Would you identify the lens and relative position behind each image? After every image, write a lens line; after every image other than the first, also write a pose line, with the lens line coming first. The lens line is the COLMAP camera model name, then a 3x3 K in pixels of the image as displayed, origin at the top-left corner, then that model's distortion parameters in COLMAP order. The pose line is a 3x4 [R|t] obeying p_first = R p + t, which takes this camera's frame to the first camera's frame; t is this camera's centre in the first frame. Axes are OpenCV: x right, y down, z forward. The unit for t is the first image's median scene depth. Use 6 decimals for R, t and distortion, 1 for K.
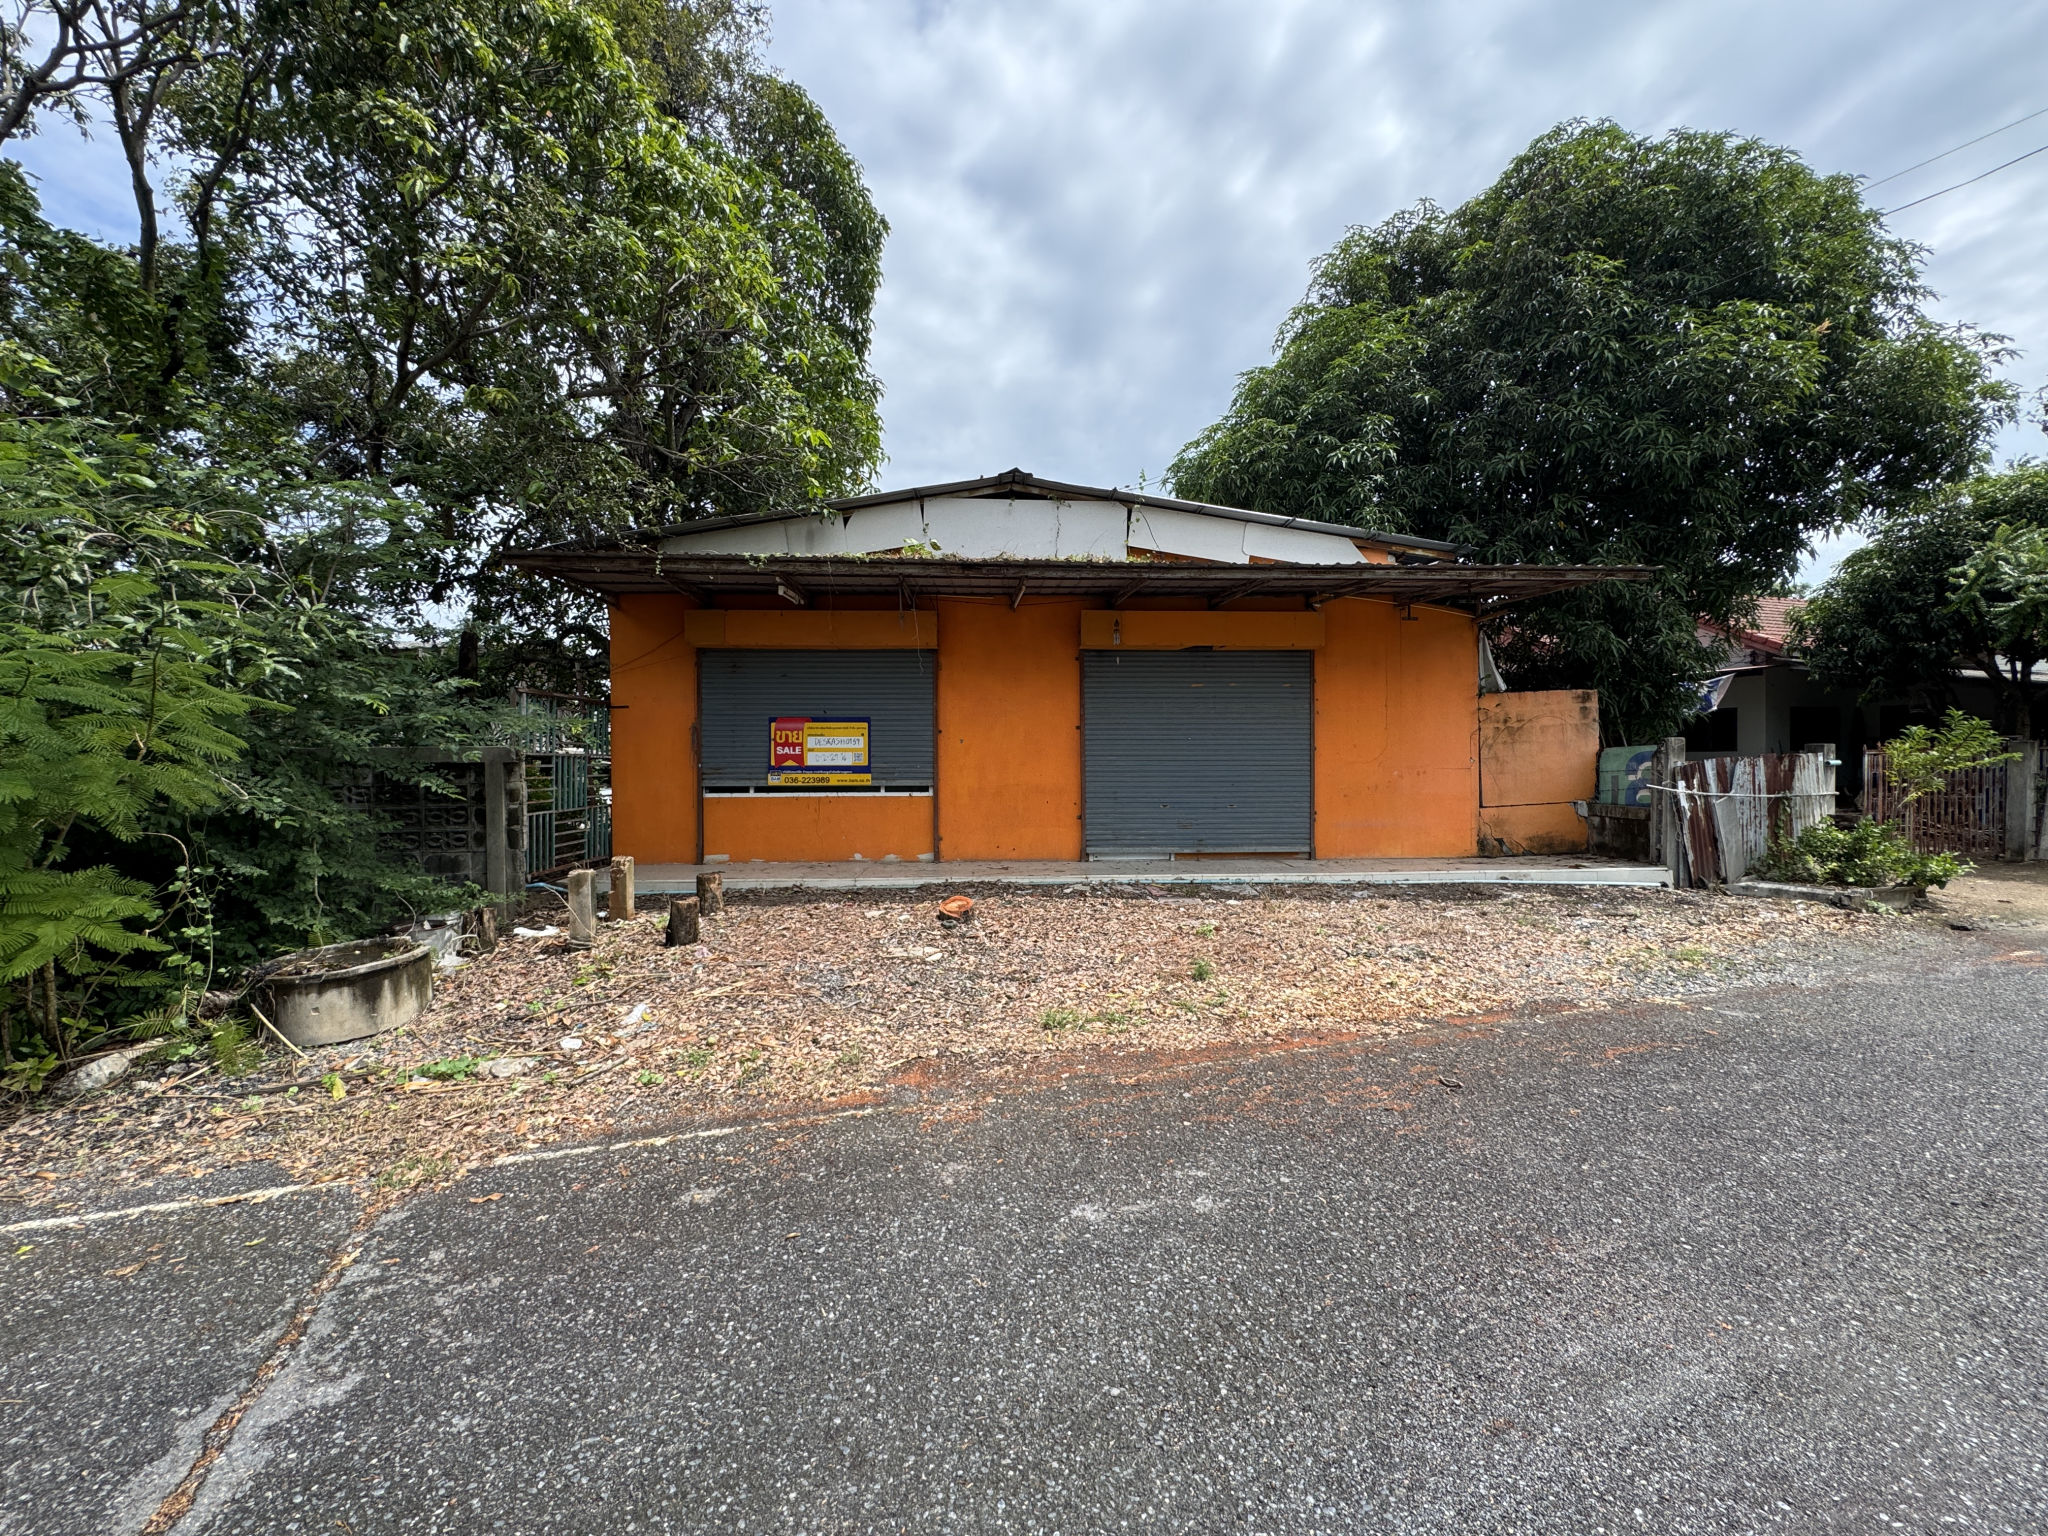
lens RADIAL K [[814.3, 0, 1026.2], [0, 814.3, 765.1], [0, 0, 1]] dist [-0.001547, 0.000151]
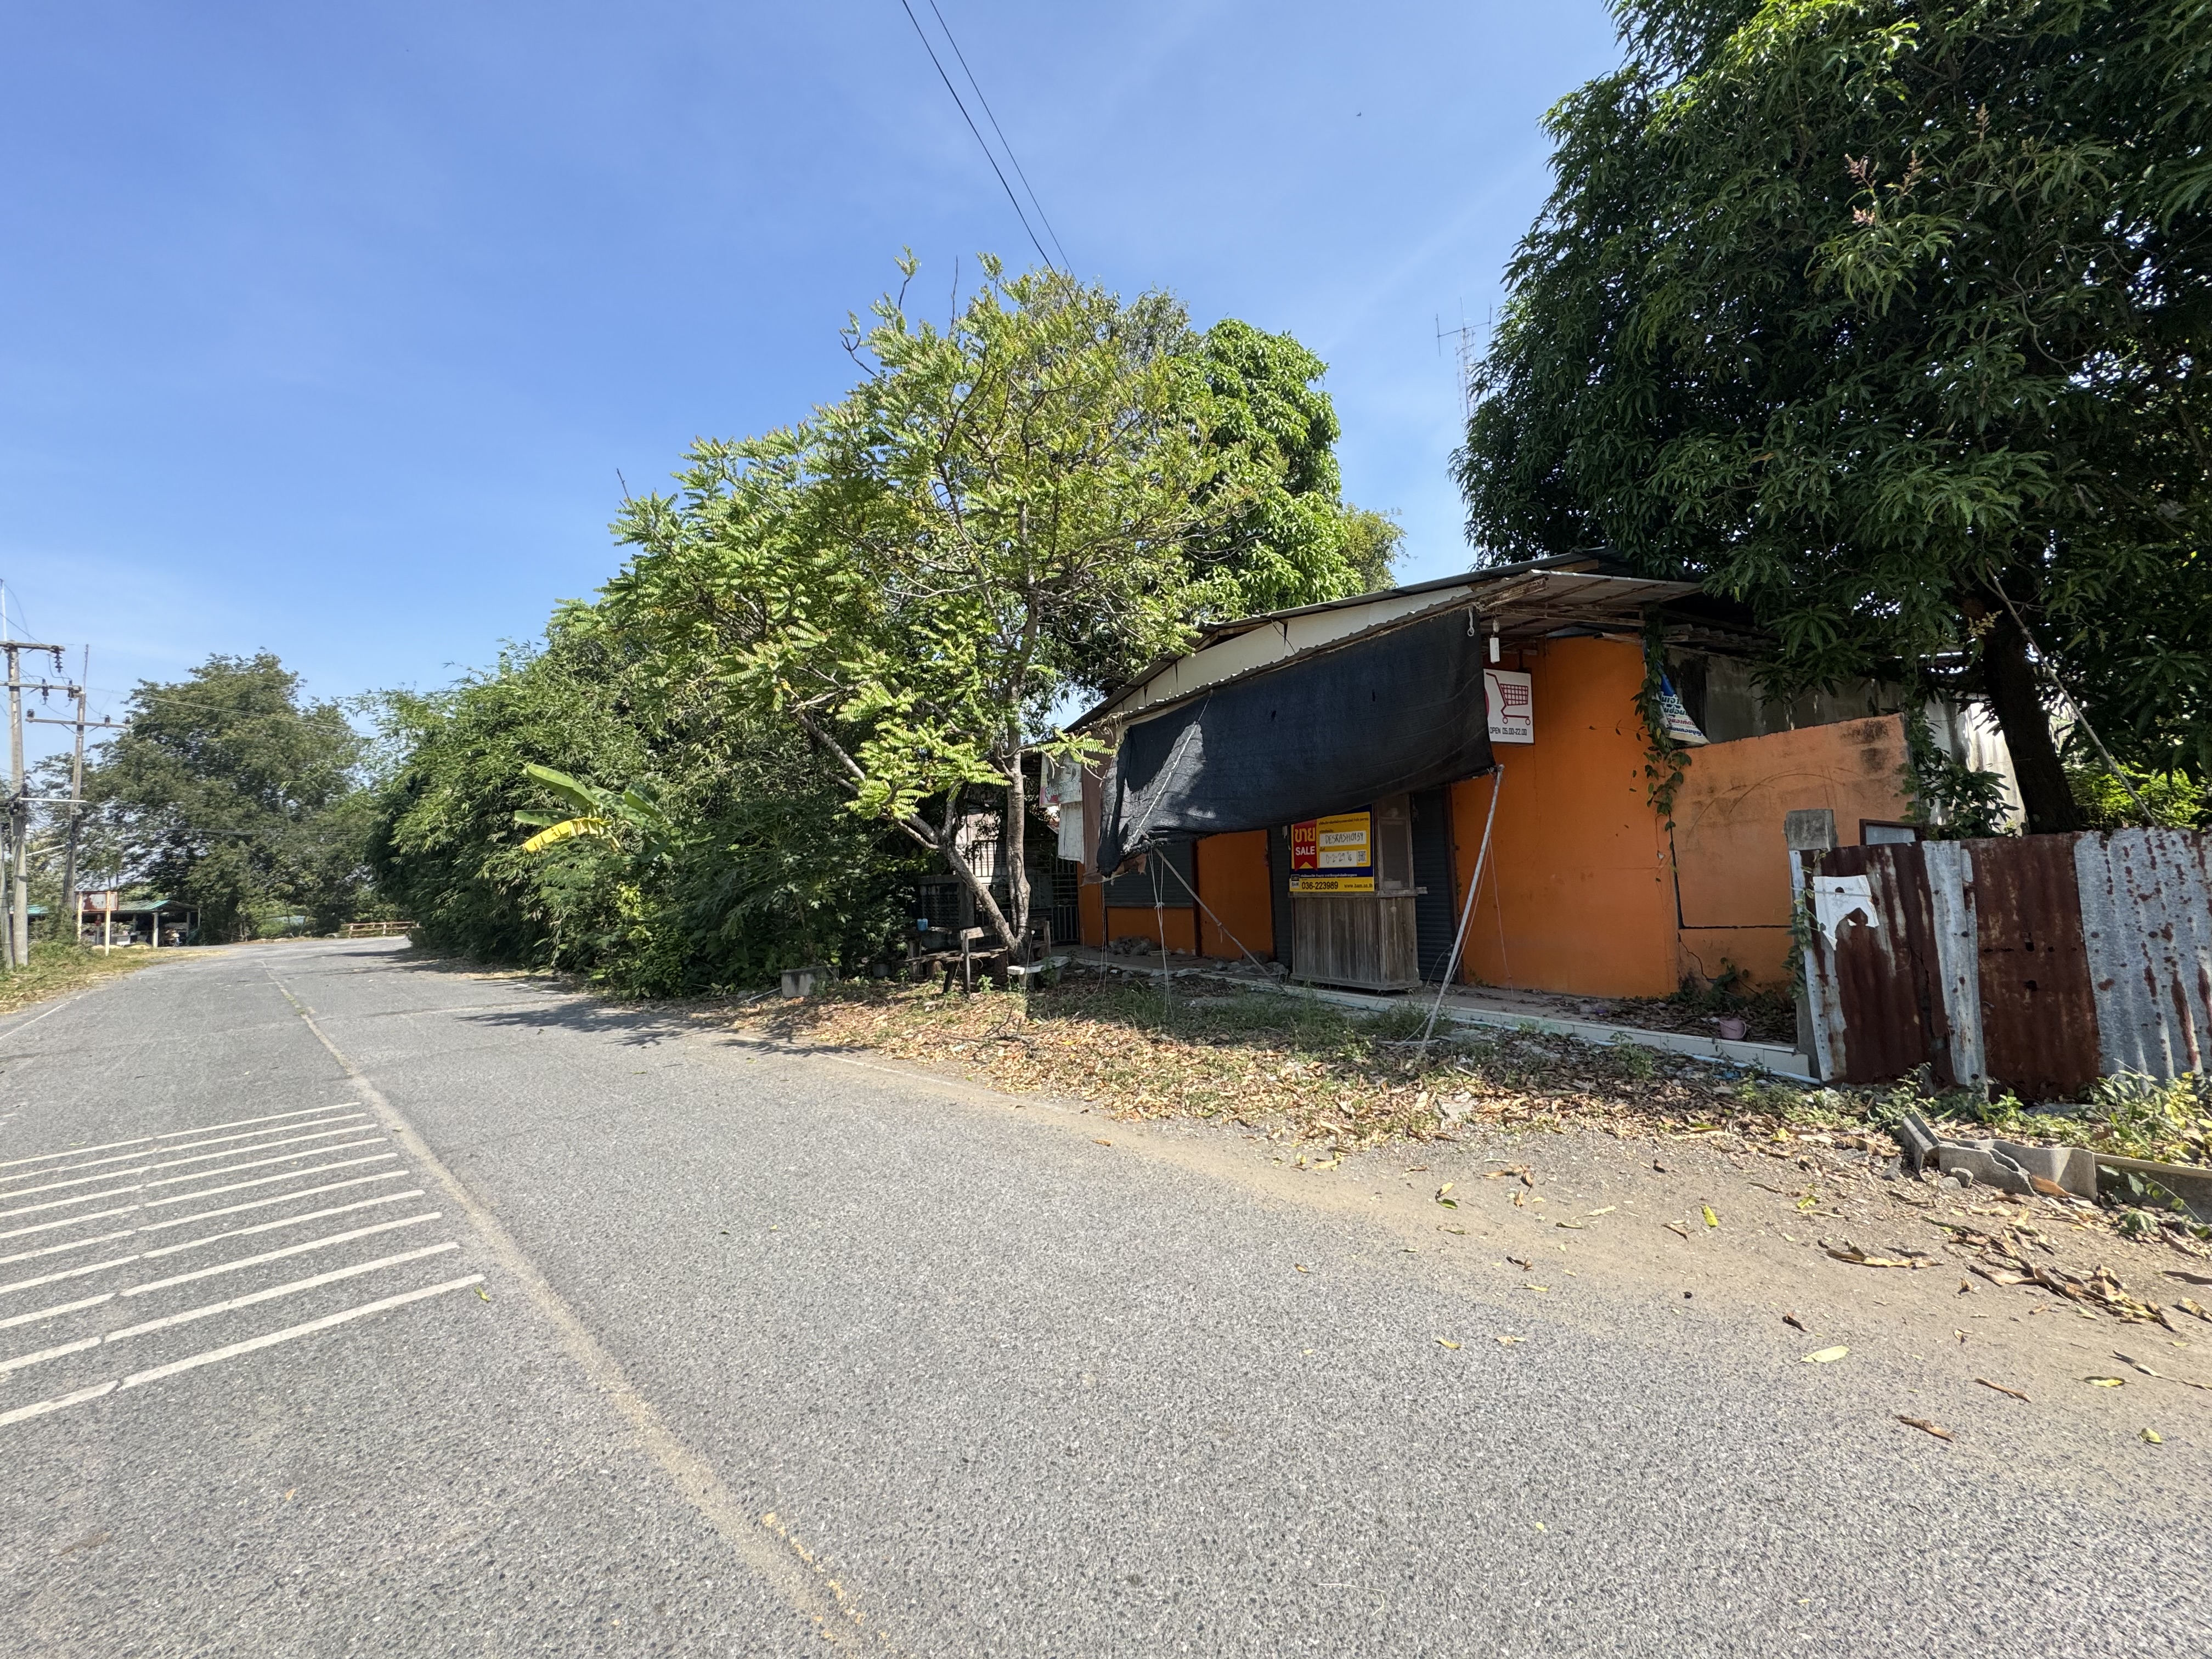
lens RADIAL K [[879.5, 0, 1108.4], [0, 879.5, 826.4], [0, 0, 1]] dist [-0.001547, 0.000151]
pose [[0.464157, -0.065488, -0.883328, 0.975628], [0.042731, 0.997757, -0.051518, -0.011841], [0.884721, -0.013834, 0.465915, 0.278871]]
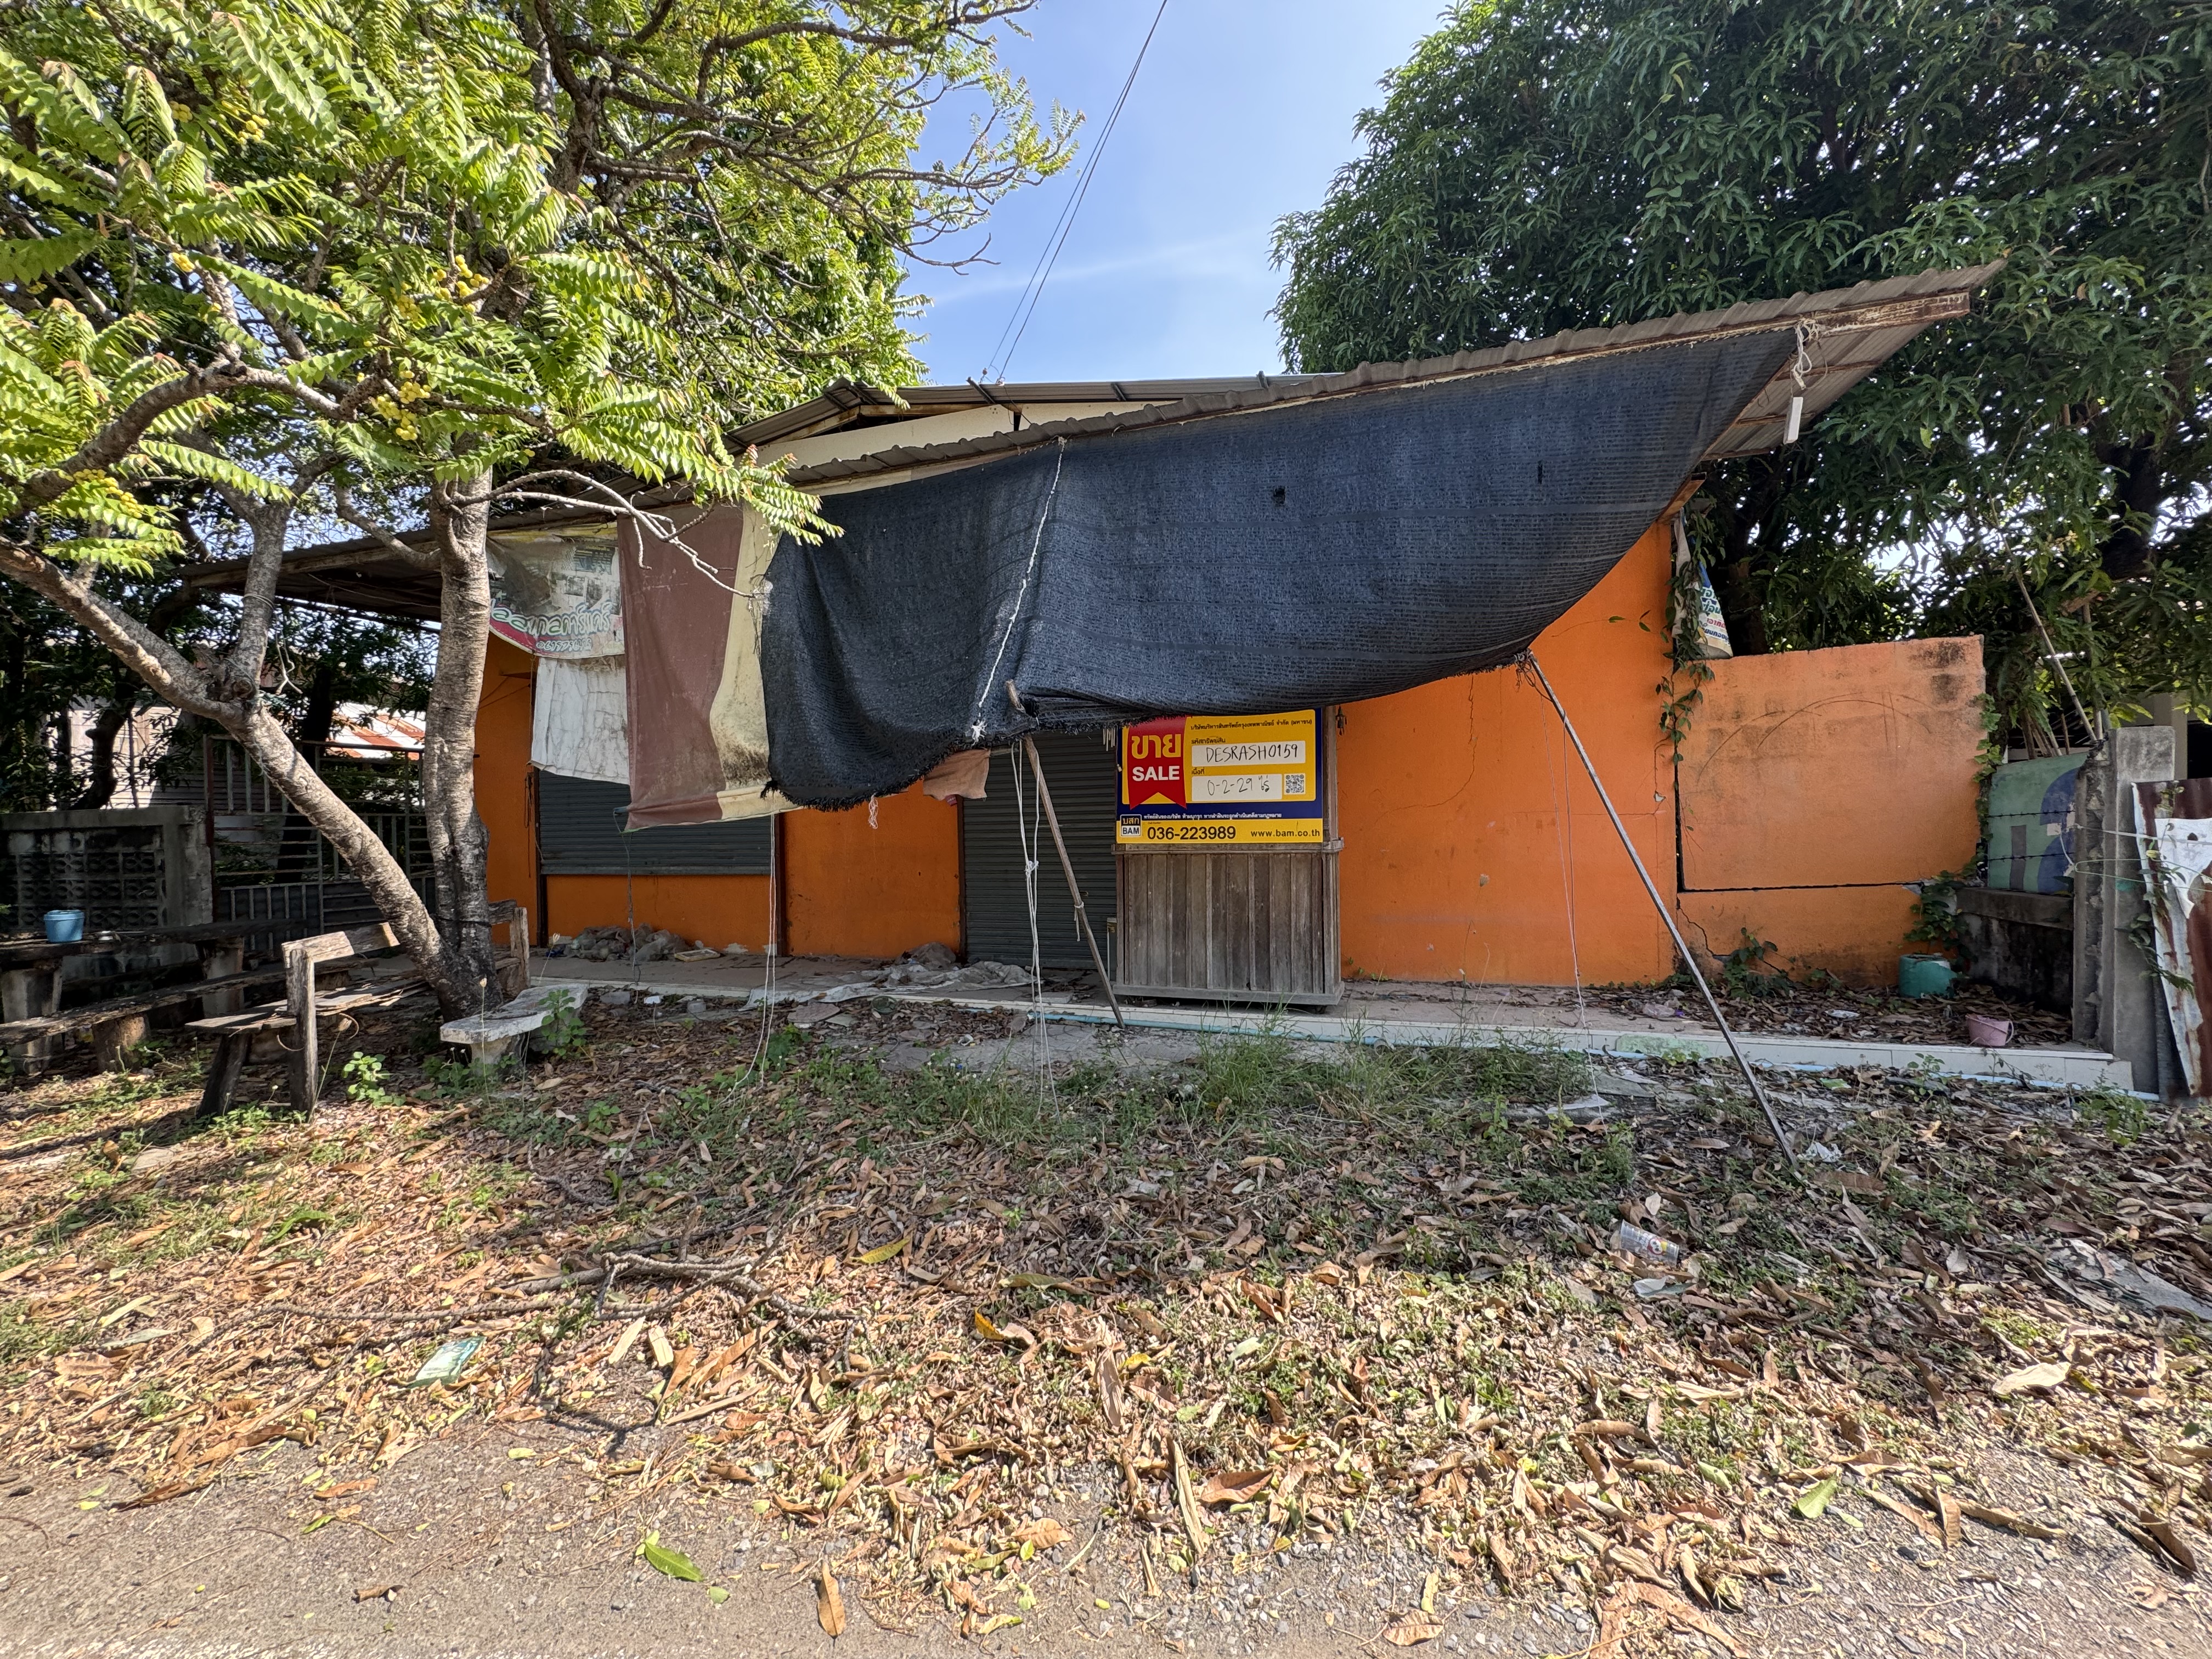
lens RADIAL K [[879.5, 0, 1108.4], [0, 879.5, 826.4], [0, 0, 1]] dist [-0.001547, 0.000151]
pose [[0.938119, -0.011138, -0.346135, 0.420120], [0.015476, 0.999832, 0.009772, 0.001482], [0.345968, -0.014525, 0.938134, 0.376439]]
